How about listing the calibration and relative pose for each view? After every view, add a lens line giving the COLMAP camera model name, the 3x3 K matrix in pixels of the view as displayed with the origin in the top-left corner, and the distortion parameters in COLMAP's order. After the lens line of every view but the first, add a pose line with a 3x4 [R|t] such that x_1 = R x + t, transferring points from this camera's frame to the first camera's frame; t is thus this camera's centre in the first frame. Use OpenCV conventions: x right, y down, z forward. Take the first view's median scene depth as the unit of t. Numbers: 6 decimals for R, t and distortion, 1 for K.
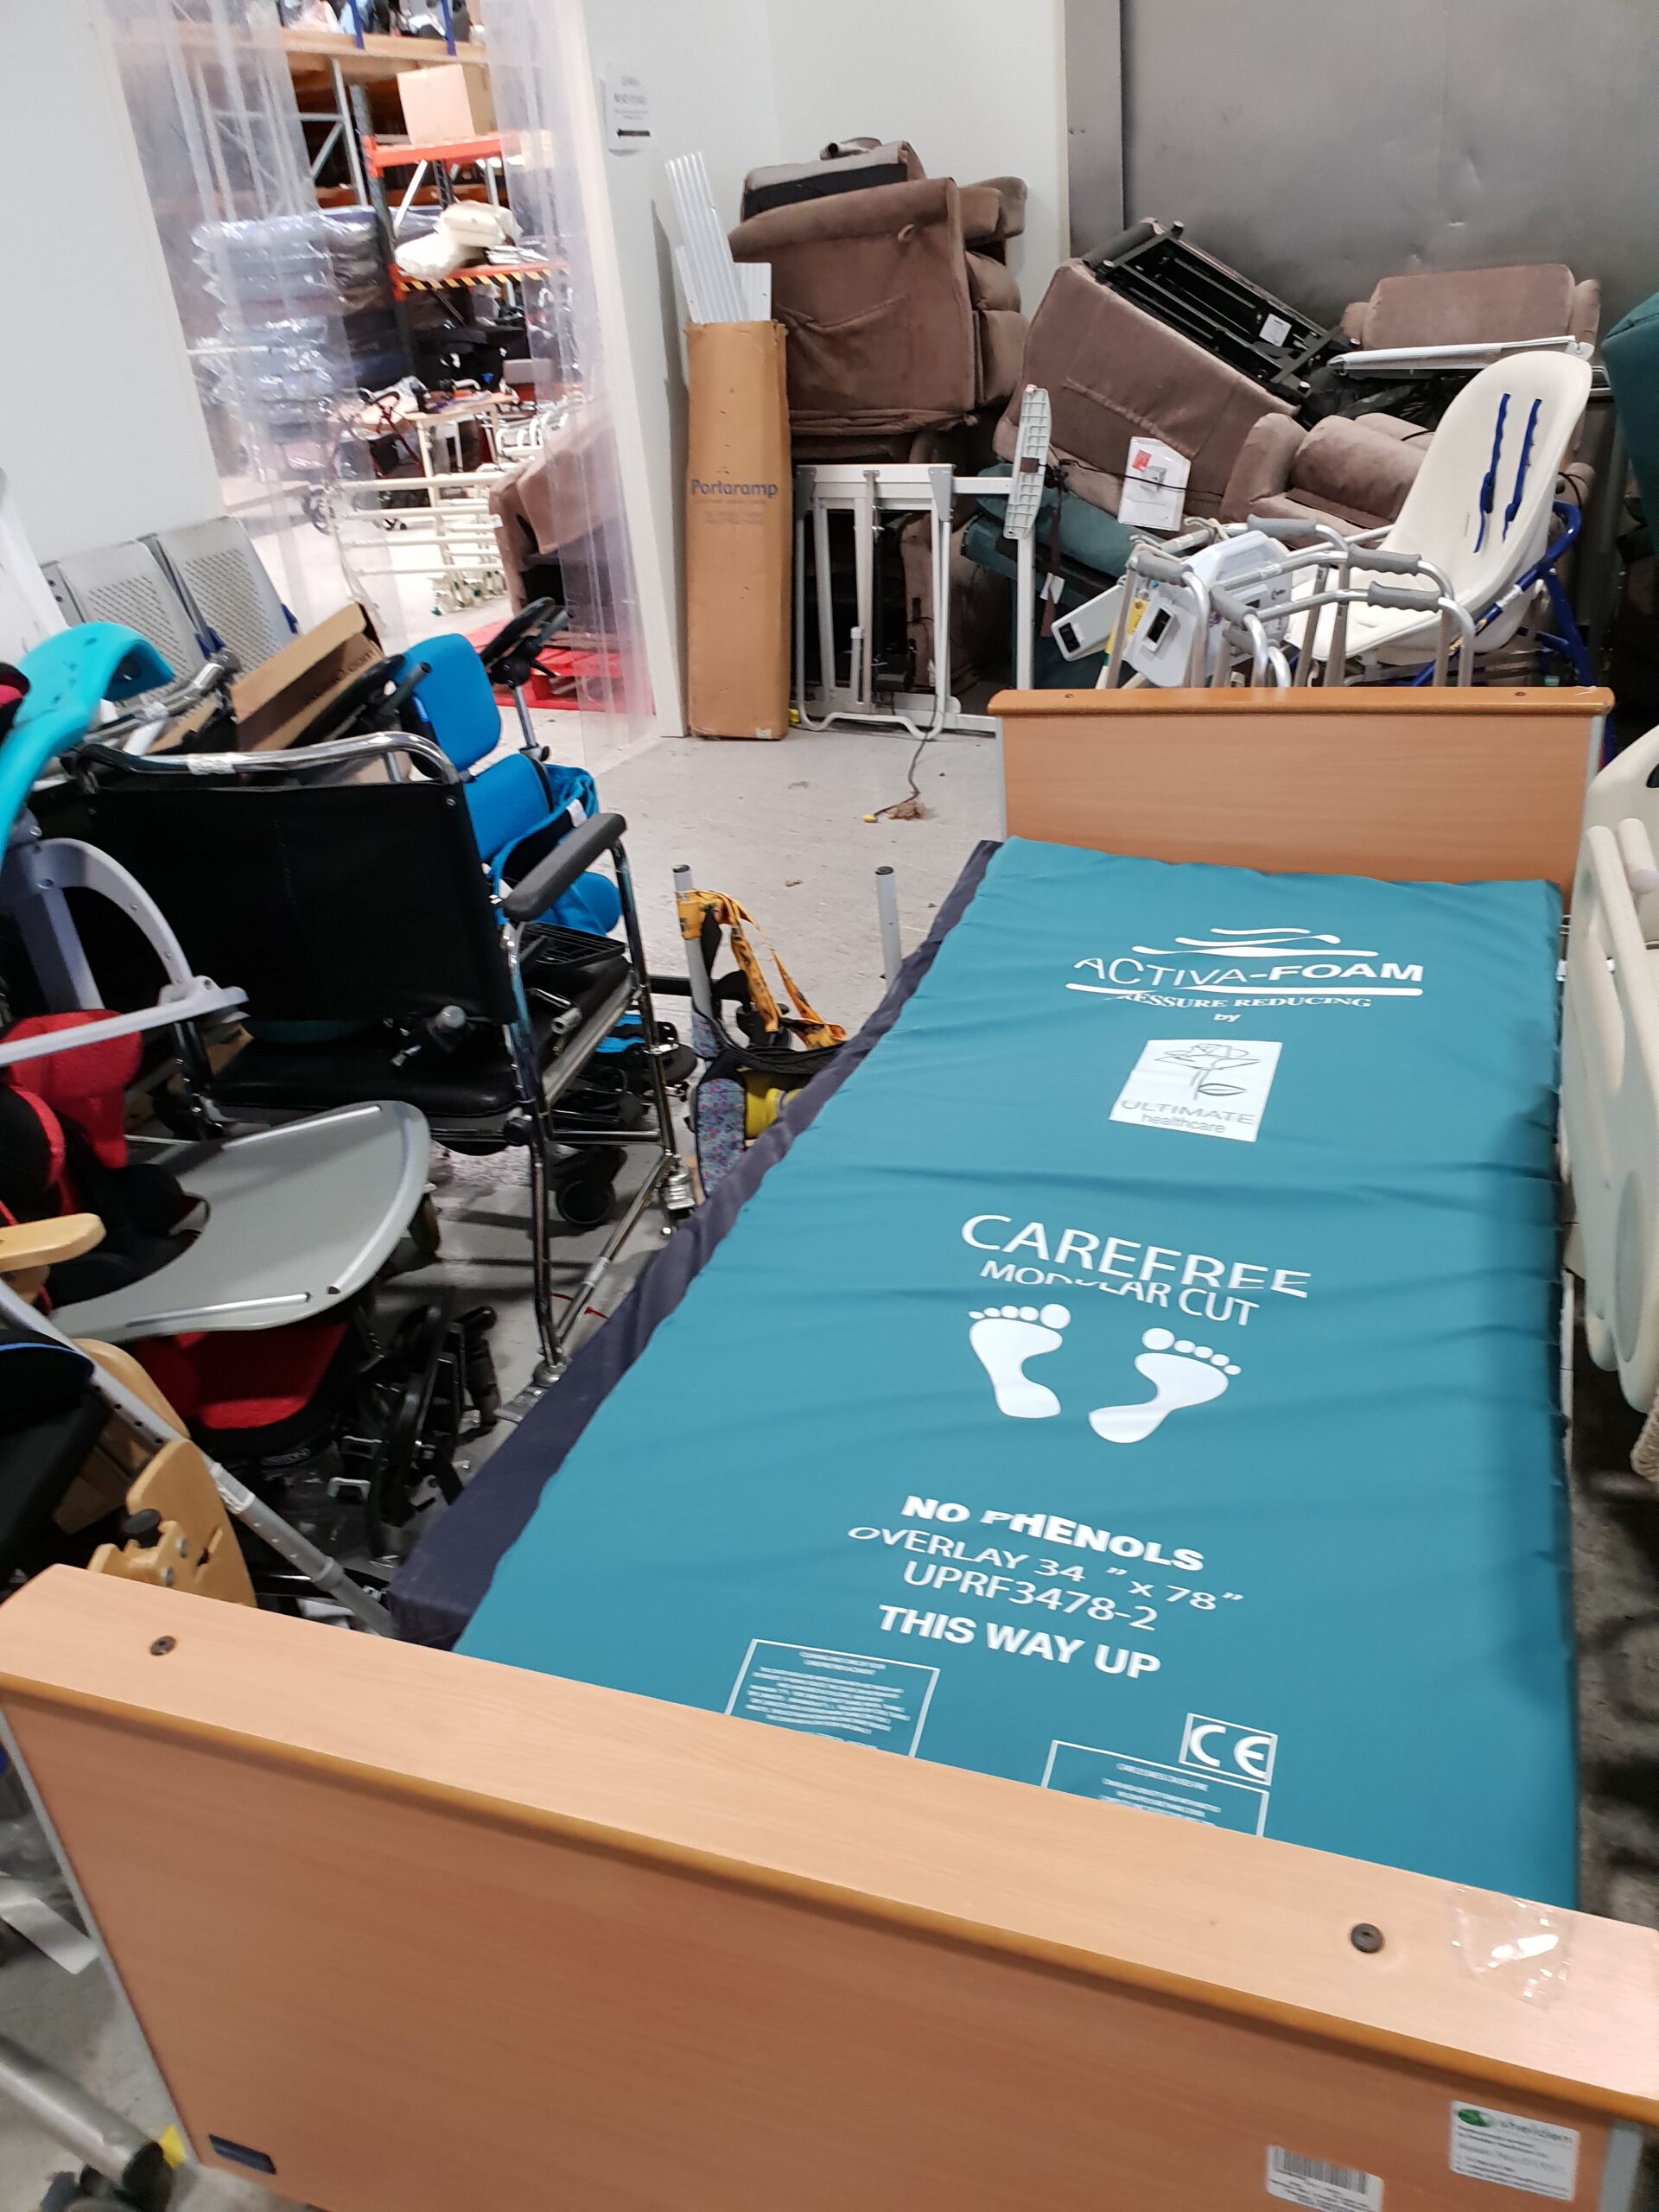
lens RADIAL K [[1689.7, 0, 829.5], [0, 1689.7, 1106.0], [0, 0, 1]] dist [-0.049800, 0.001800]
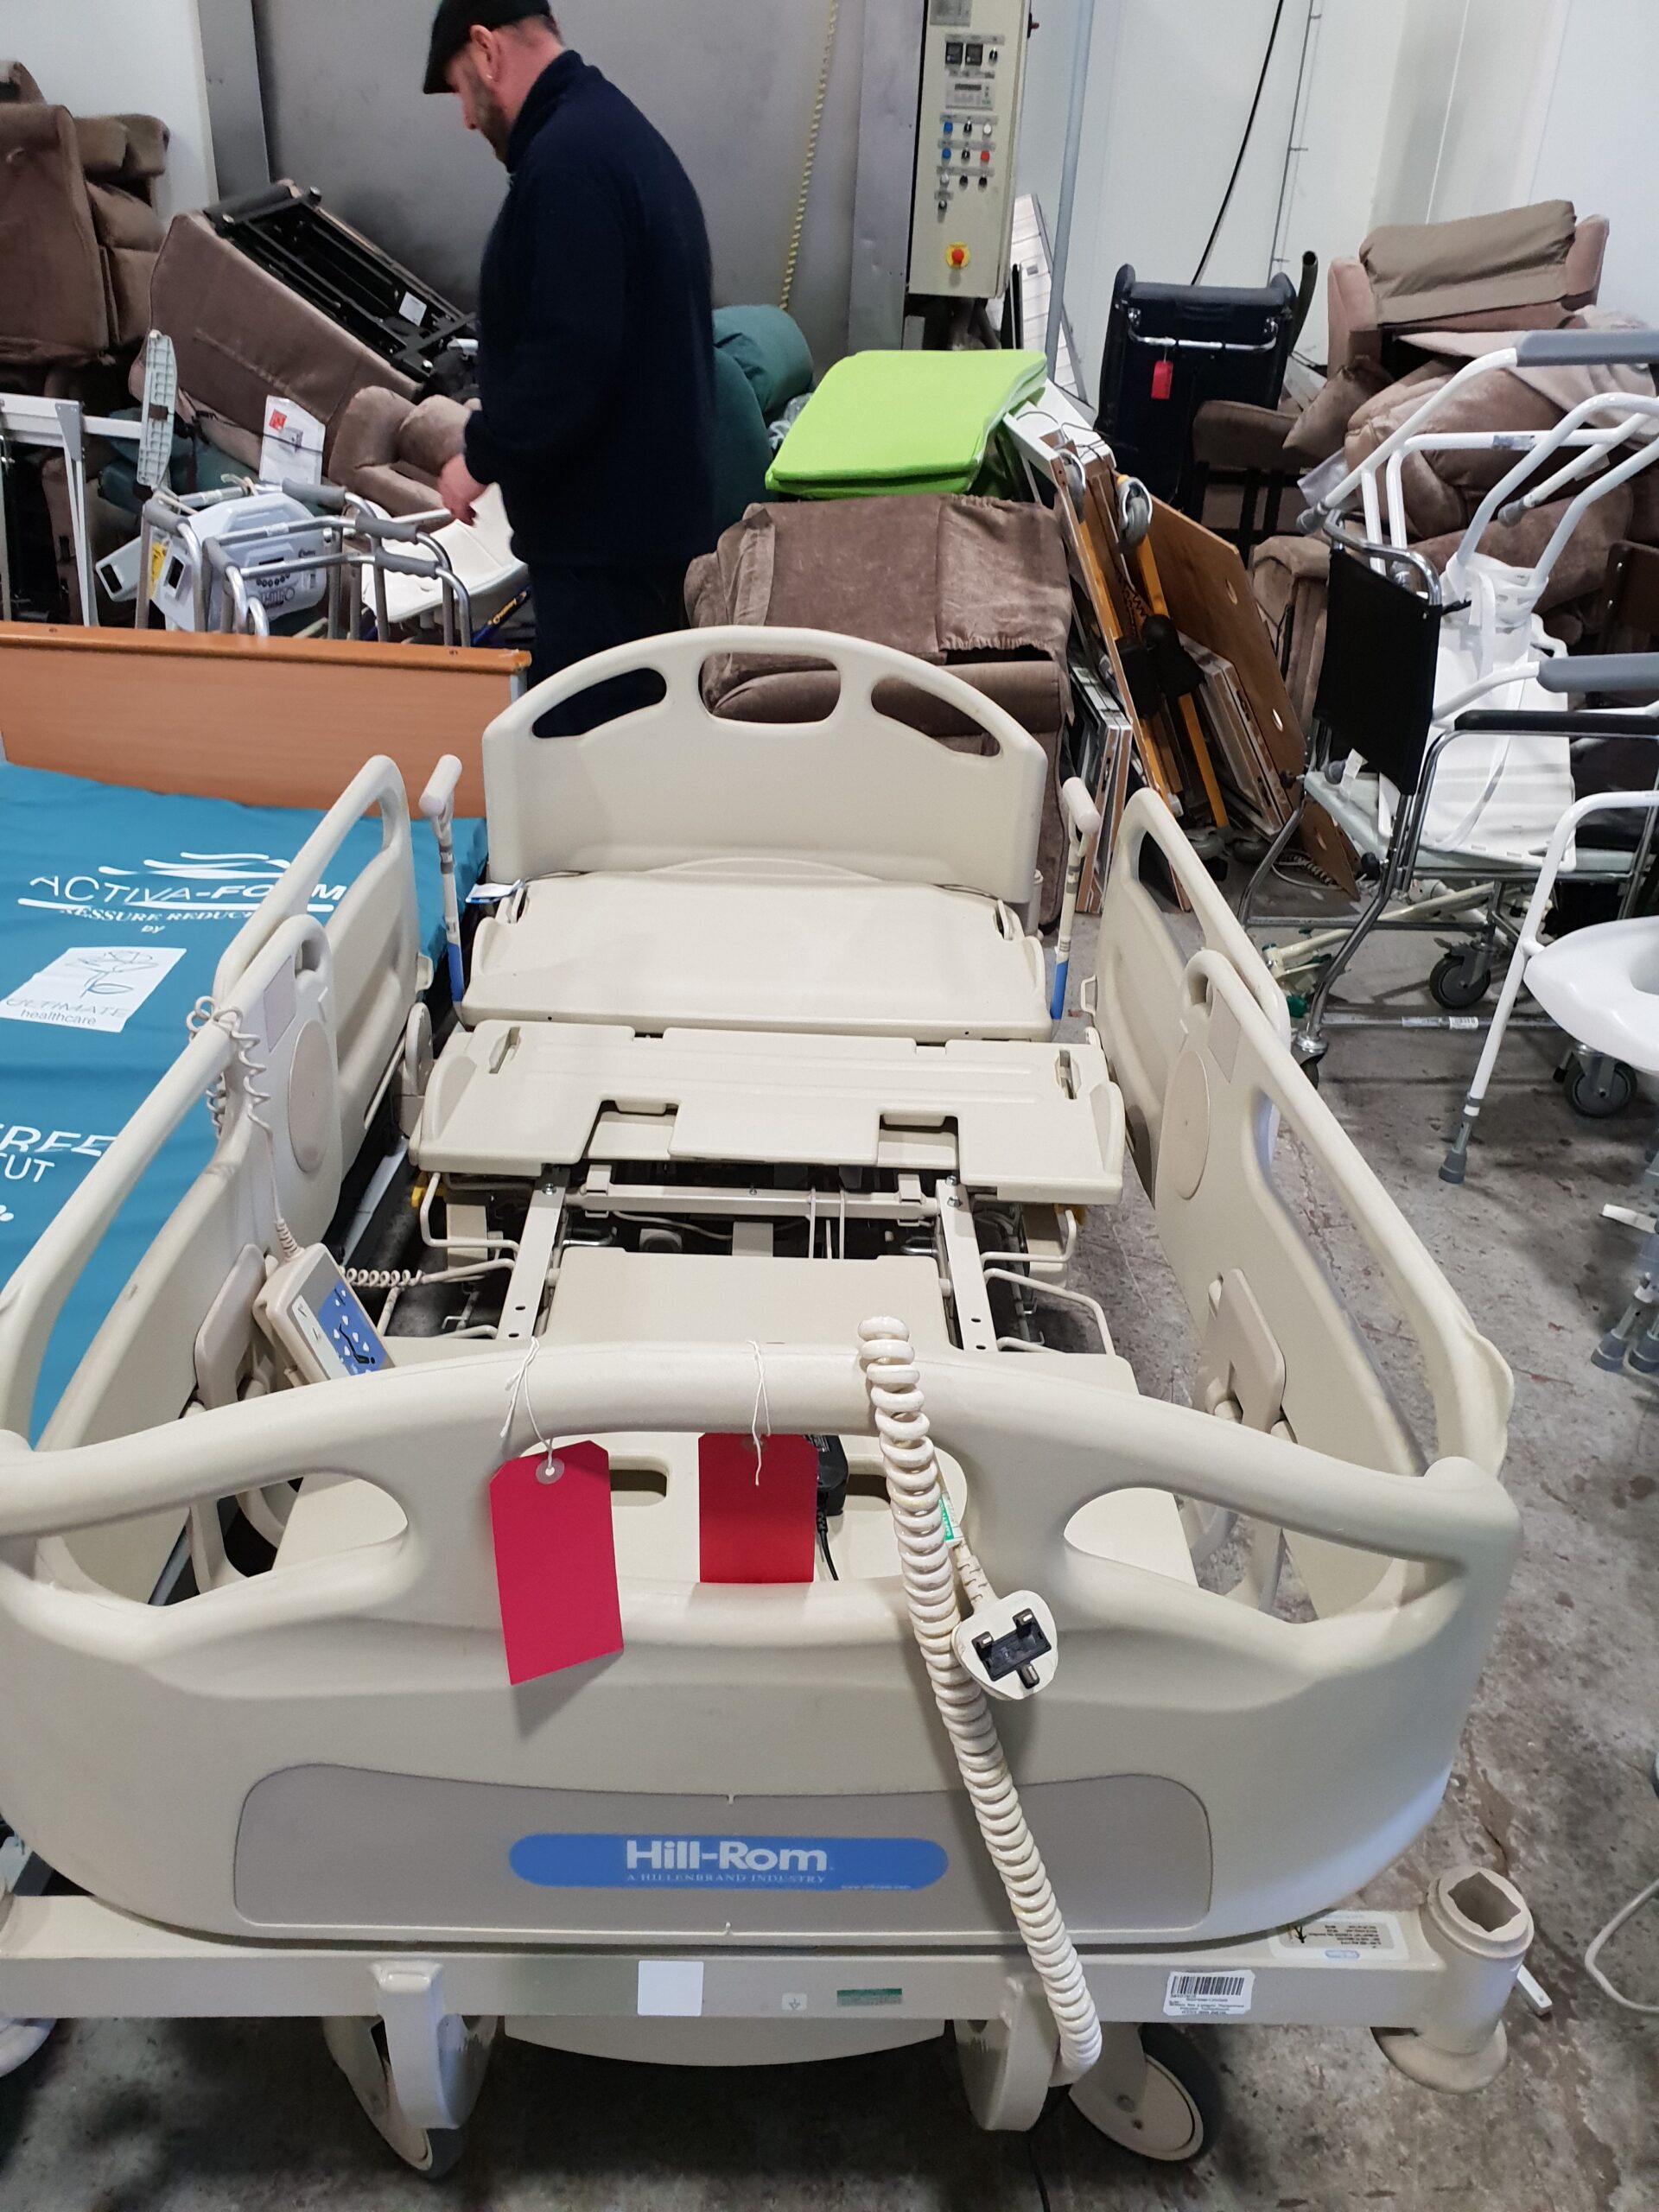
lens RADIAL K [[1669.8, 0, 829.5], [0, 1669.8, 1106.0], [0, 0, 1]] dist [0.002859, -0.002354]
pose [[0.938173, -0.021776, 0.345480, 0.142899], [0.017125, 0.999717, 0.016511, 0.027772], [-0.345742, -0.009573, 0.938281, -0.093325]]
